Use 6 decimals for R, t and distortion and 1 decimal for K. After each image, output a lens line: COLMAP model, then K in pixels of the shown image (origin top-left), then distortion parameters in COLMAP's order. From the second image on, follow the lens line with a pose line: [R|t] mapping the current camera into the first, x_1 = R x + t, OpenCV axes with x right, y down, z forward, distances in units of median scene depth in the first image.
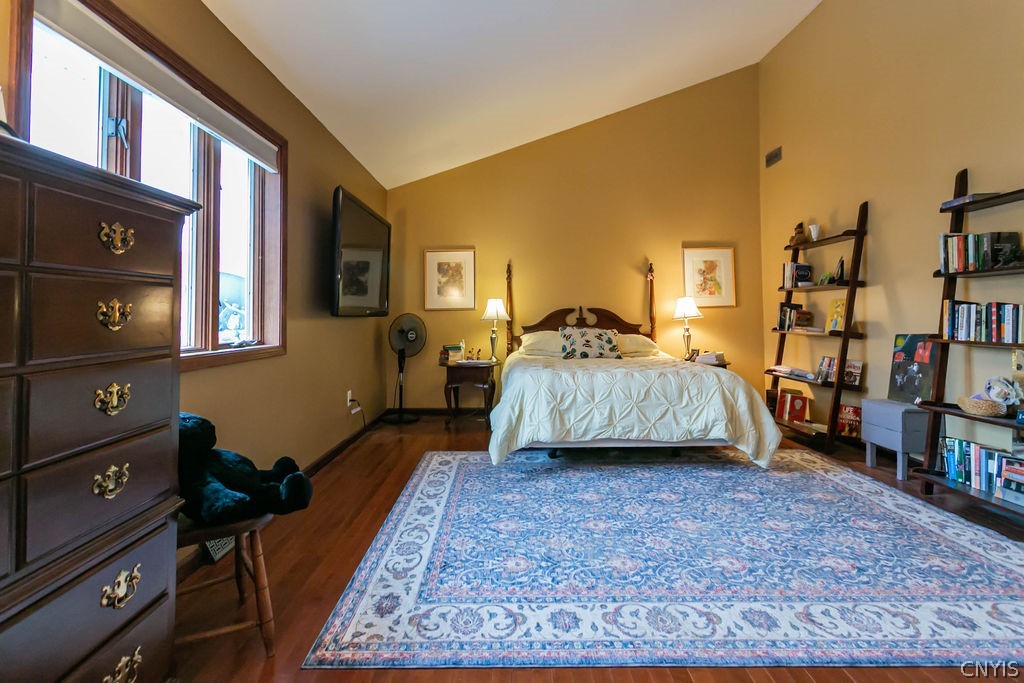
lens RADIAL K [[495.8, 0, 510.7], [0, 495.8, 297.9], [0, 0, 1]] dist [-0.000327, 0.000683]
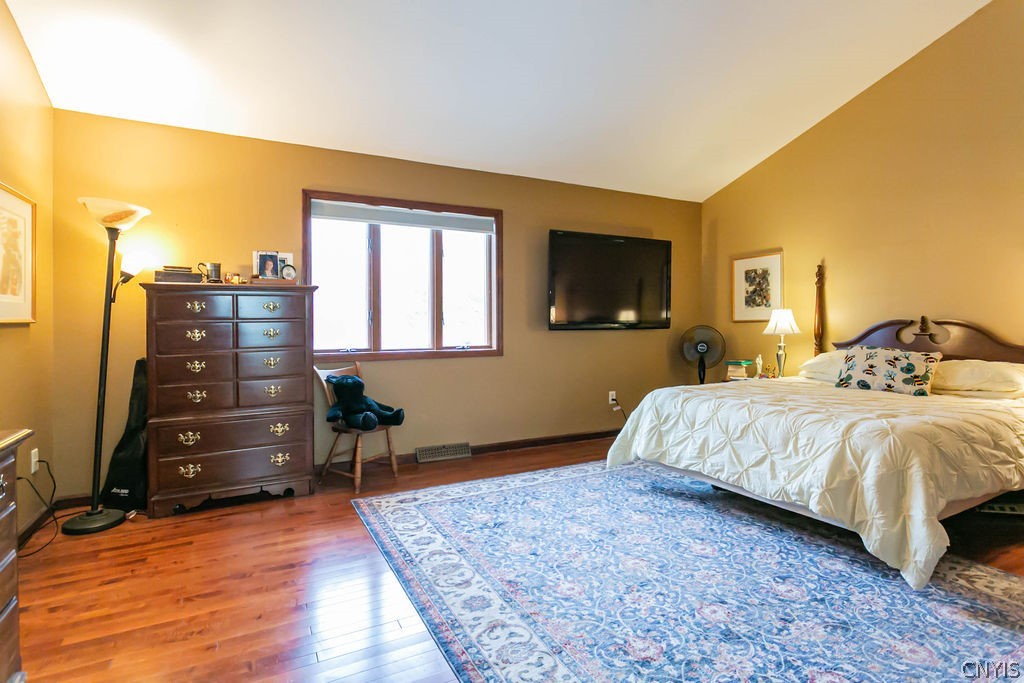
lens RADIAL K [[510.7, 0, 512.6], [0, 510.7, 323.0], [0, 0, 1]] dist [-0.012054, 0.000271]
pose [[0.470065, 0.002135, -0.882629, 1.007137], [0.034214, 0.999201, 0.020638, -0.016445], [0.881969, -0.039900, 0.469616, 0.345235]]
